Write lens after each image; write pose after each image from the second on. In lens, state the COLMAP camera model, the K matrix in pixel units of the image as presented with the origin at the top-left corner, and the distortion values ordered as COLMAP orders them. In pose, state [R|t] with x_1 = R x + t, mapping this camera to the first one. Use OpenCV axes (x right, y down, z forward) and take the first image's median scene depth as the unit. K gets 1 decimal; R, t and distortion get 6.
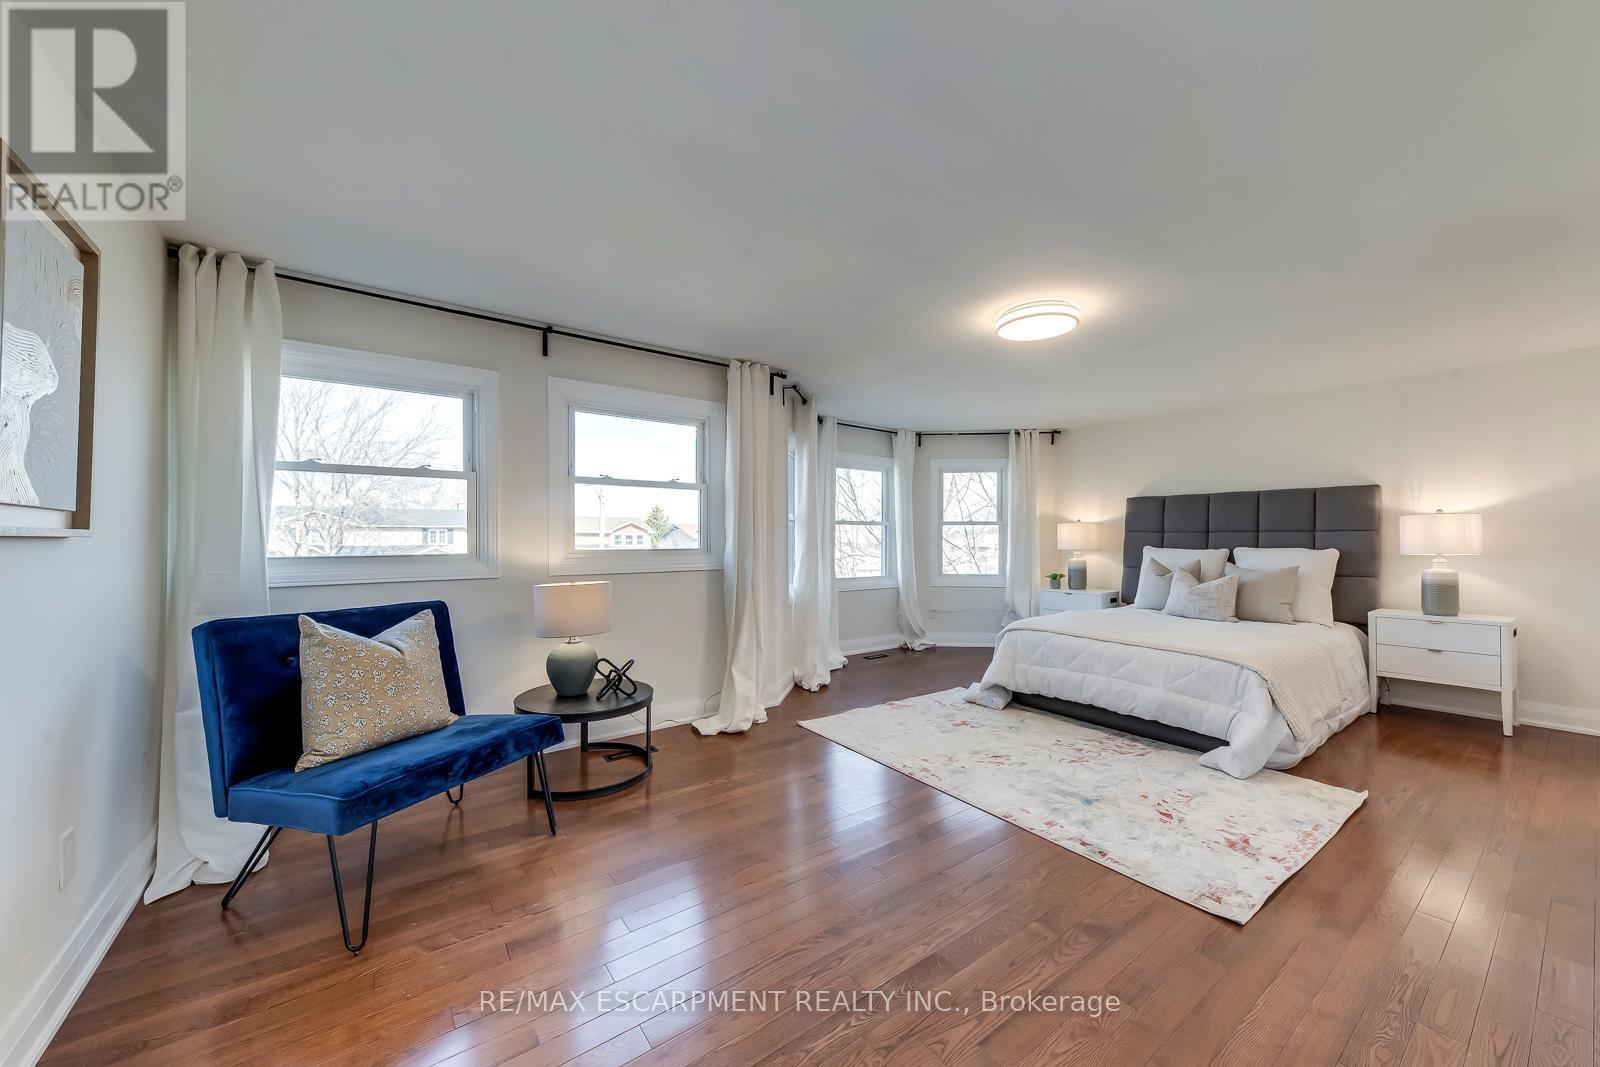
lens RADIAL K [[594.3, 0, 794.0], [0, 594.3, 537.5], [0, 0, 1]] dist [0.018653, -0.007424]
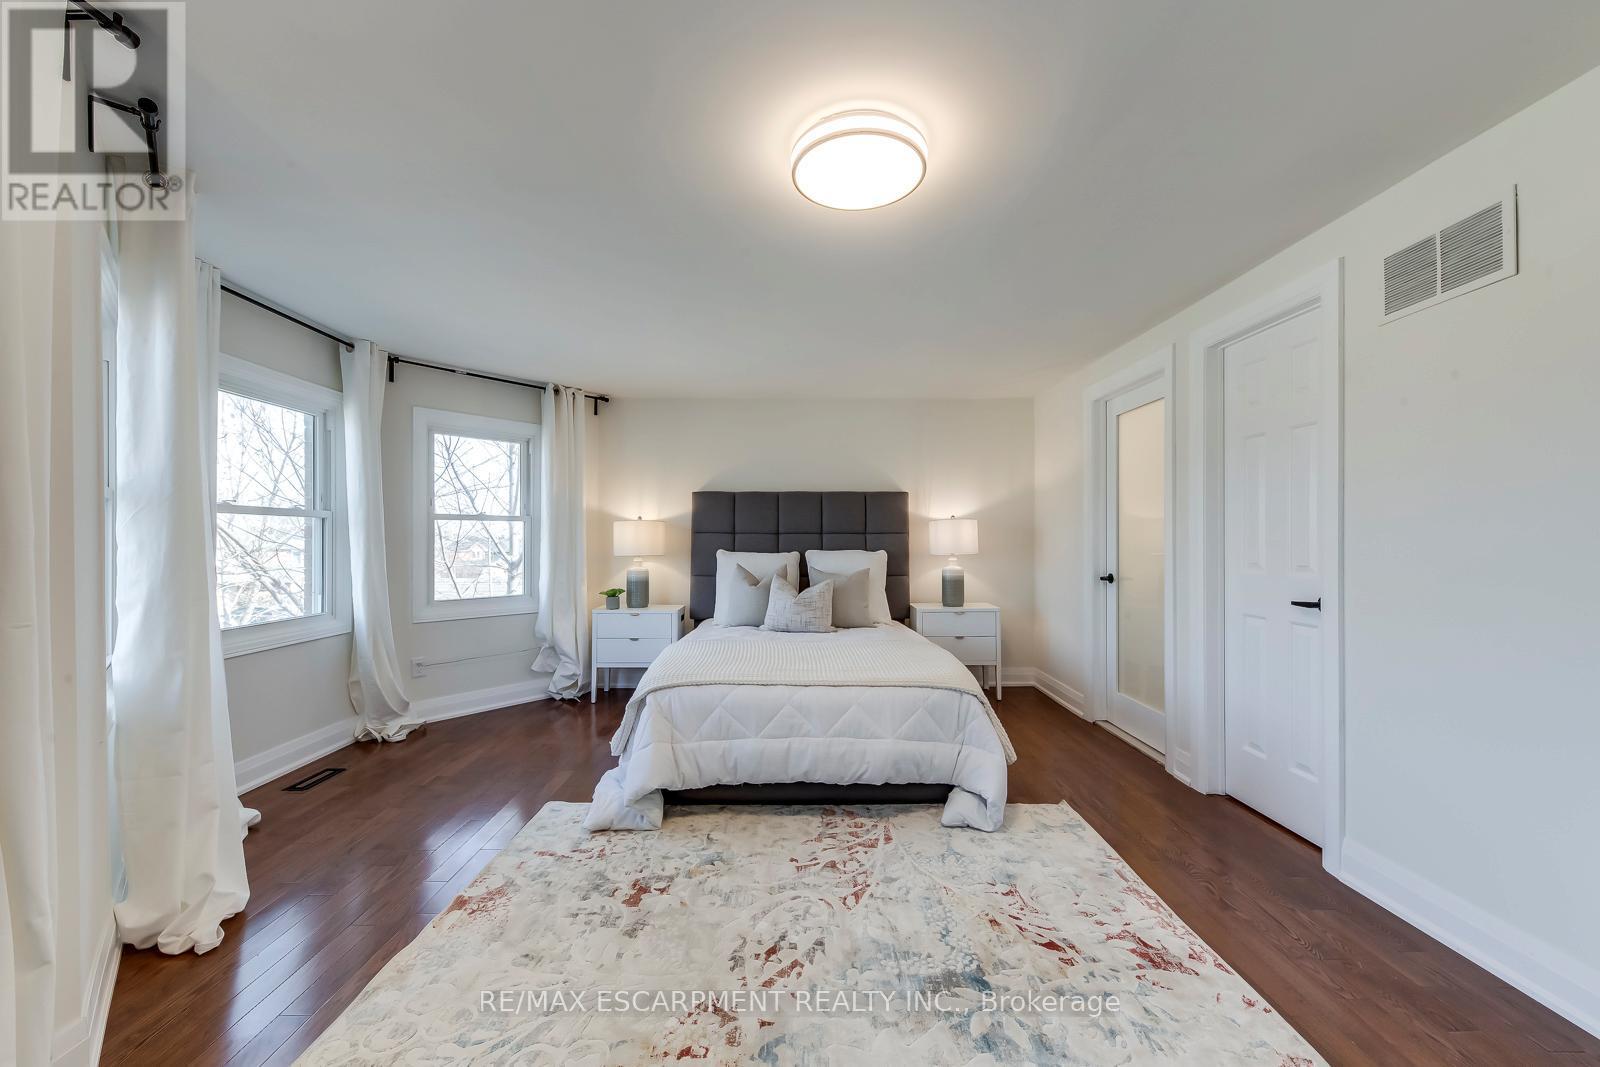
lens RADIAL K [[620.1, 0, 798.9], [0, 620.1, 539.4], [0, 0, 1]] dist [0.020888, -0.009154]
pose [[0.579137, -0.001516, 0.815229, -0.073938], [0.001051, 0.999999, 0.001113, -0.001830], [-0.815229, 0.000212, 0.579138, 0.469997]]
